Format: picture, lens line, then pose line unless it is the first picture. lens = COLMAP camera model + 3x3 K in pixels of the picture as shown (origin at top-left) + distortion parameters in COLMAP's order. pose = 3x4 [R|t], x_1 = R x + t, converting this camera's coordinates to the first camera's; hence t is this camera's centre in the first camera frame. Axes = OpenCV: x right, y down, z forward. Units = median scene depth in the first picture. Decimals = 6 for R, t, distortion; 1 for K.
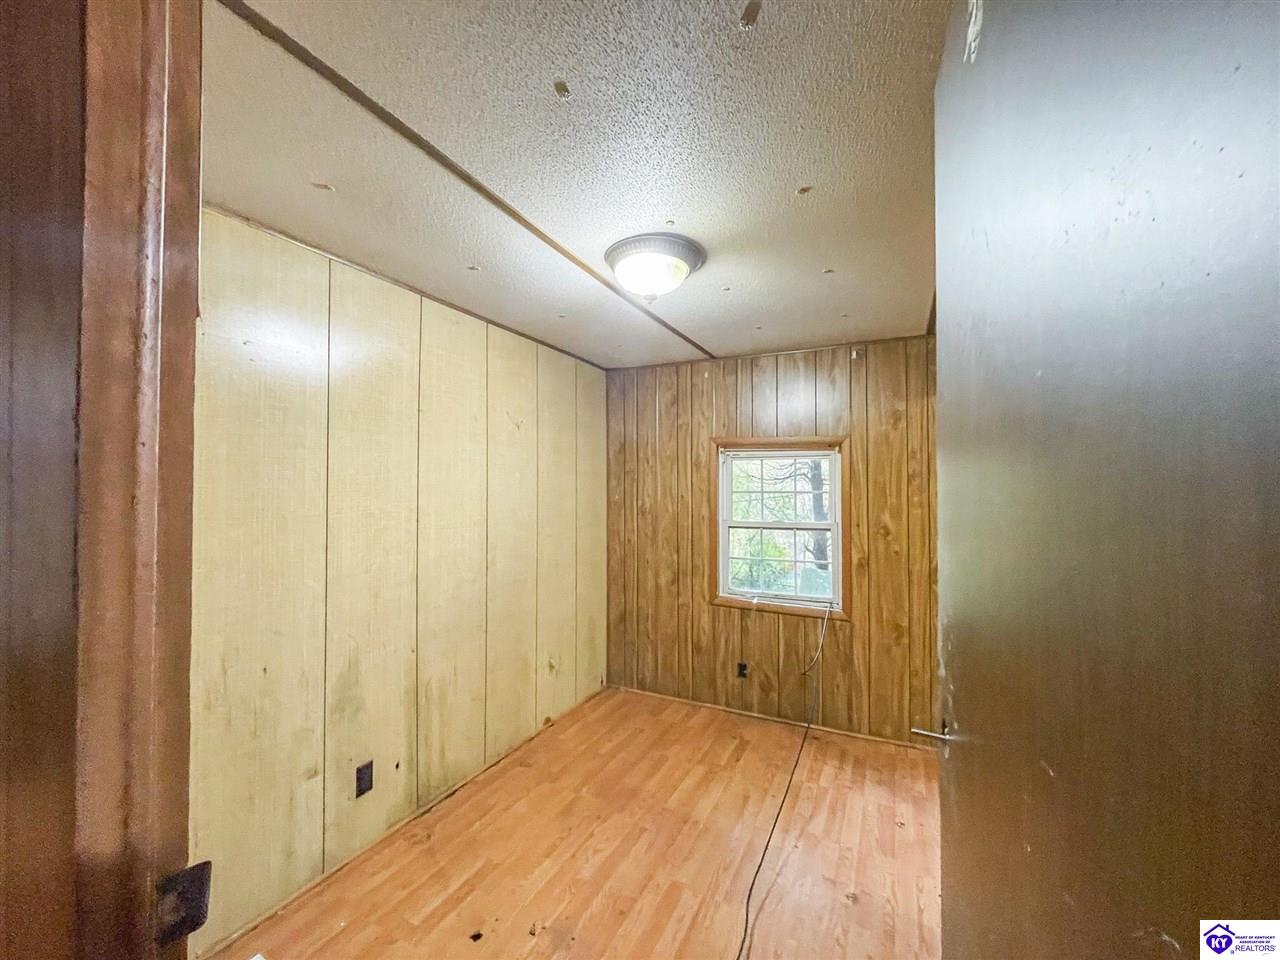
lens RADIAL K [[515.2, 0, 640.0], [0, 515.2, 480.0], [0, 0, 1]] dist [-0.002394, -0.000284]
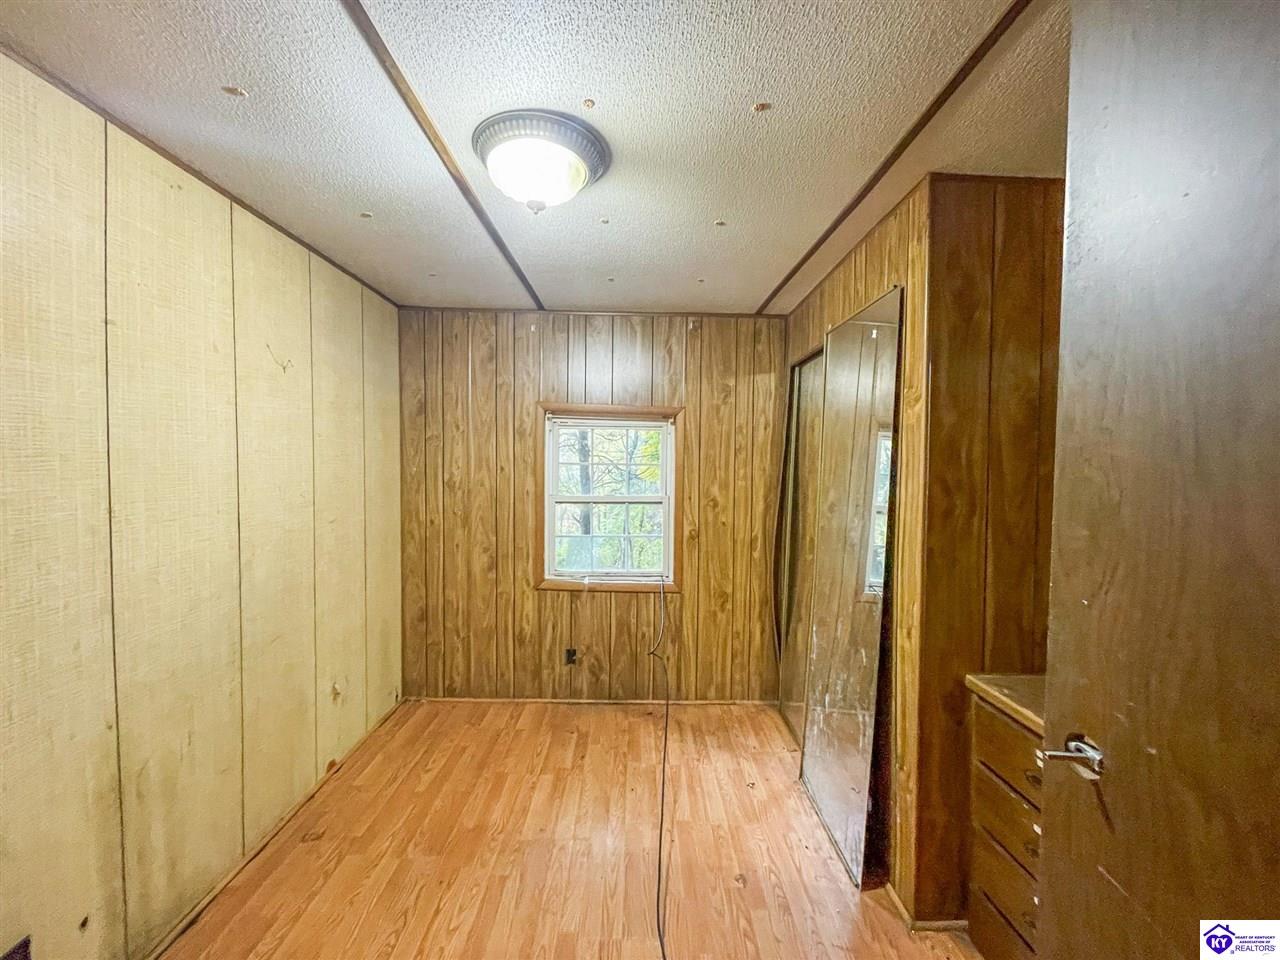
lens RADIAL K [[515.2, 0, 640.0], [0, 515.2, 480.0], [0, 0, 1]] dist [-0.002394, -0.000284]
pose [[0.891829, -0.007375, 0.452312, -0.112455], [-0.019170, 0.998353, 0.054074, 0.000325], [-0.451966, -0.056896, 0.890219, 0.144932]]
